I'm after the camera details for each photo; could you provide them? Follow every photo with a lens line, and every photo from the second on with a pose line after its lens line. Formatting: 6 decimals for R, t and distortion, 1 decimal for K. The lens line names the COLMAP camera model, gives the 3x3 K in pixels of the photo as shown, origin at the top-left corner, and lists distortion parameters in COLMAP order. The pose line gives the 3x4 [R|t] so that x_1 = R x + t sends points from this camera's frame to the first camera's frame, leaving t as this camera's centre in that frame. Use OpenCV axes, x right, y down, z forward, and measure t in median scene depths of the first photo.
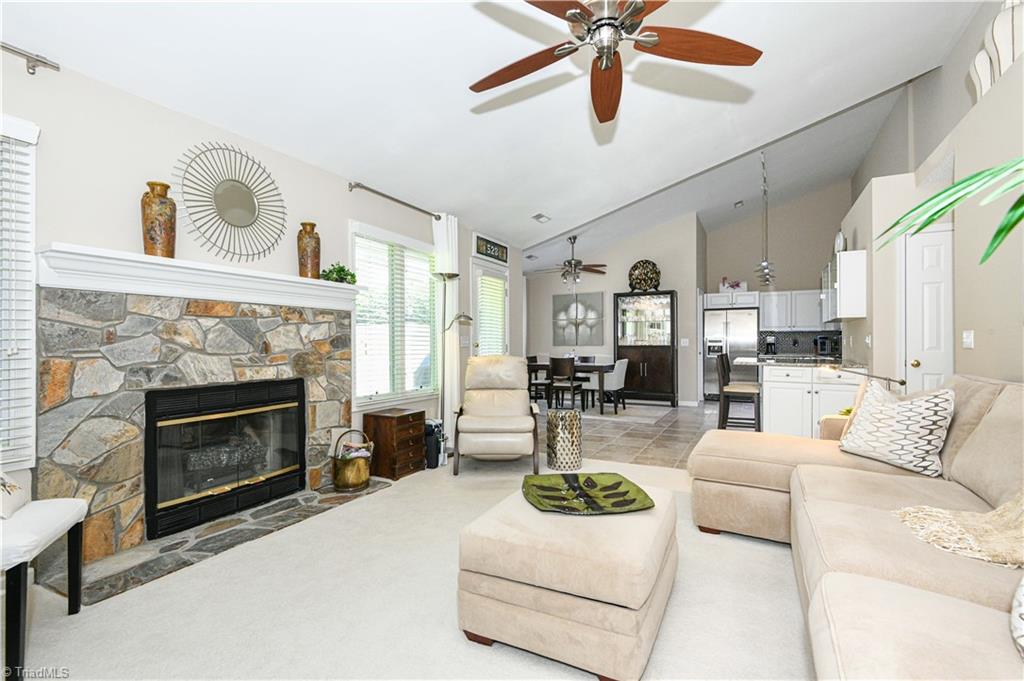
lens RADIAL K [[474.1, 0, 509.1], [0, 474.1, 343.1], [0, 0, 1]] dist [0.006766, -0.003662]
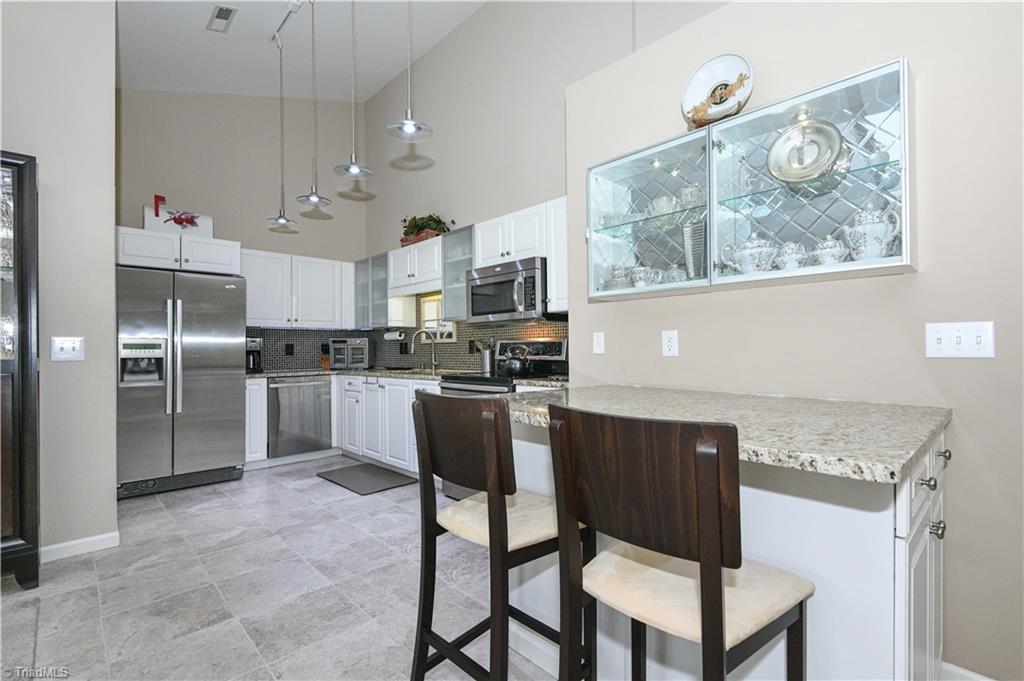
lens RADIAL K [[474.1, 0, 513.3], [0, 474.1, 345.5], [0, 0, 1]] dist [0.006766, -0.003662]
pose [[0.320743, 0.007084, 0.947140, 0.168730], [0.005686, 0.999940, -0.009404, 0.000901], [-0.947149, 0.008402, 0.320684, 0.618167]]
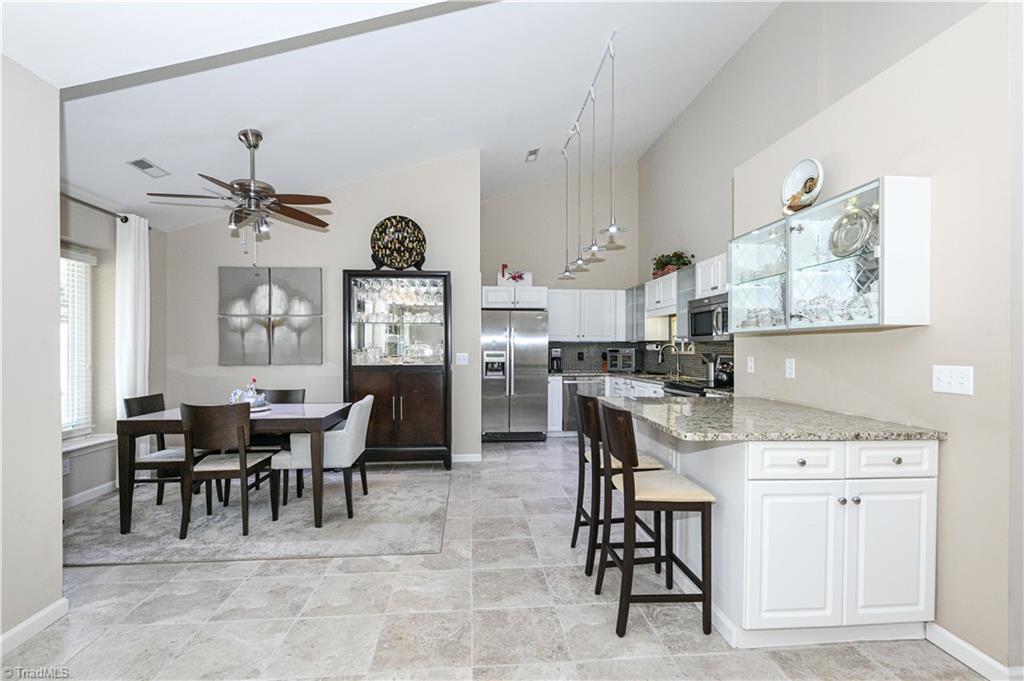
lens RADIAL K [[474.1, 0, 510.9], [0, 474.1, 349.1], [0, 0, 1]] dist [0.006766, -0.003662]
pose [[0.839765, 0.001455, 0.542948, 0.087176], [-0.003990, 0.999986, 0.003490, -0.016696], [-0.542936, -0.005097, 0.839759, 0.439920]]
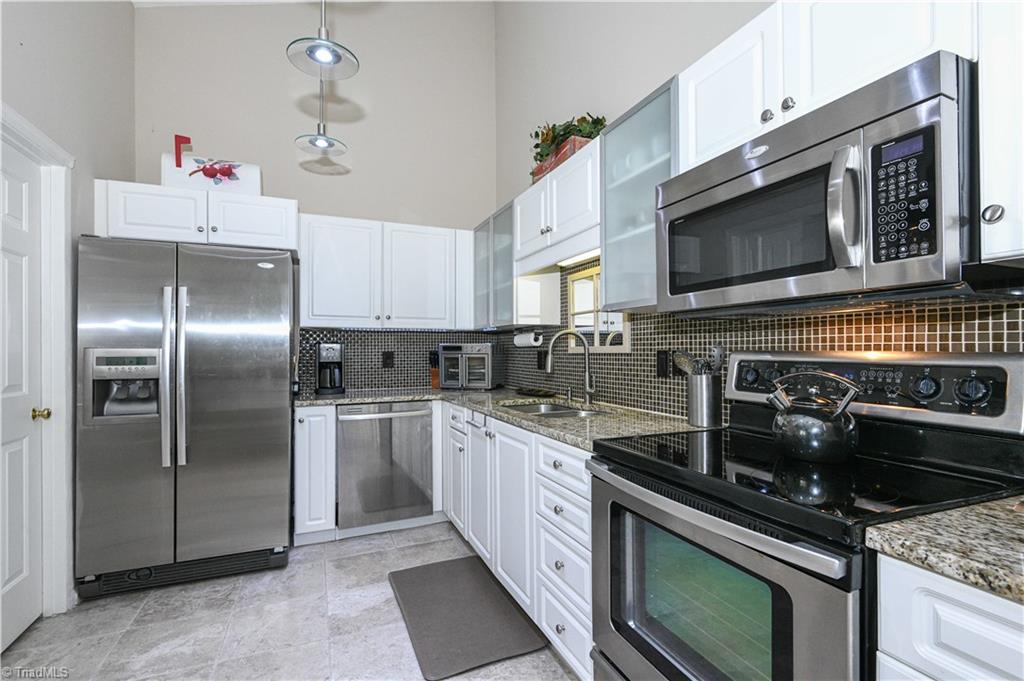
lens RADIAL K [[474.1, 0, 507.0], [0, 474.1, 347.4], [0, 0, 1]] dist [0.006766, -0.003662]
pose [[0.643349, 0.001303, 0.765572, 0.393920], [0.001406, 0.999995, -0.002883, -0.010683], [-0.765572, 0.002931, 0.643344, 0.726407]]
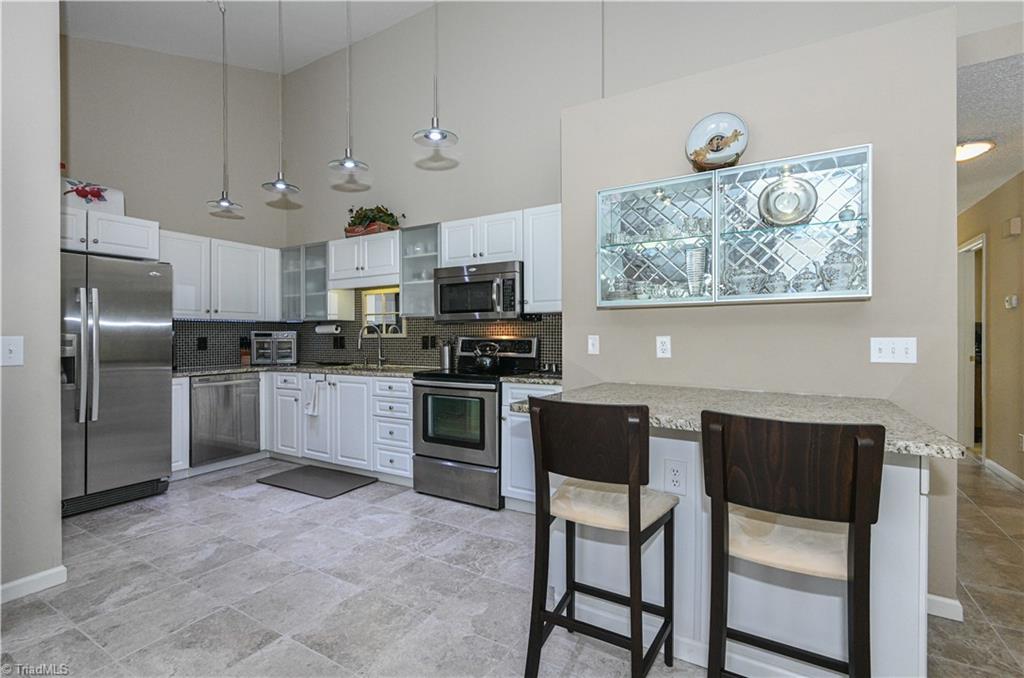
lens RADIAL K [[474.1, 0, 510.5], [0, 474.1, 337.5], [0, 0, 1]] dist [0.006766, -0.003662]
pose [[0.059148, -0.001897, 0.998247, 0.131321], [0.000376, 0.999998, 0.001878, -0.009042], [-0.998249, 0.000264, 0.059149, 0.701606]]
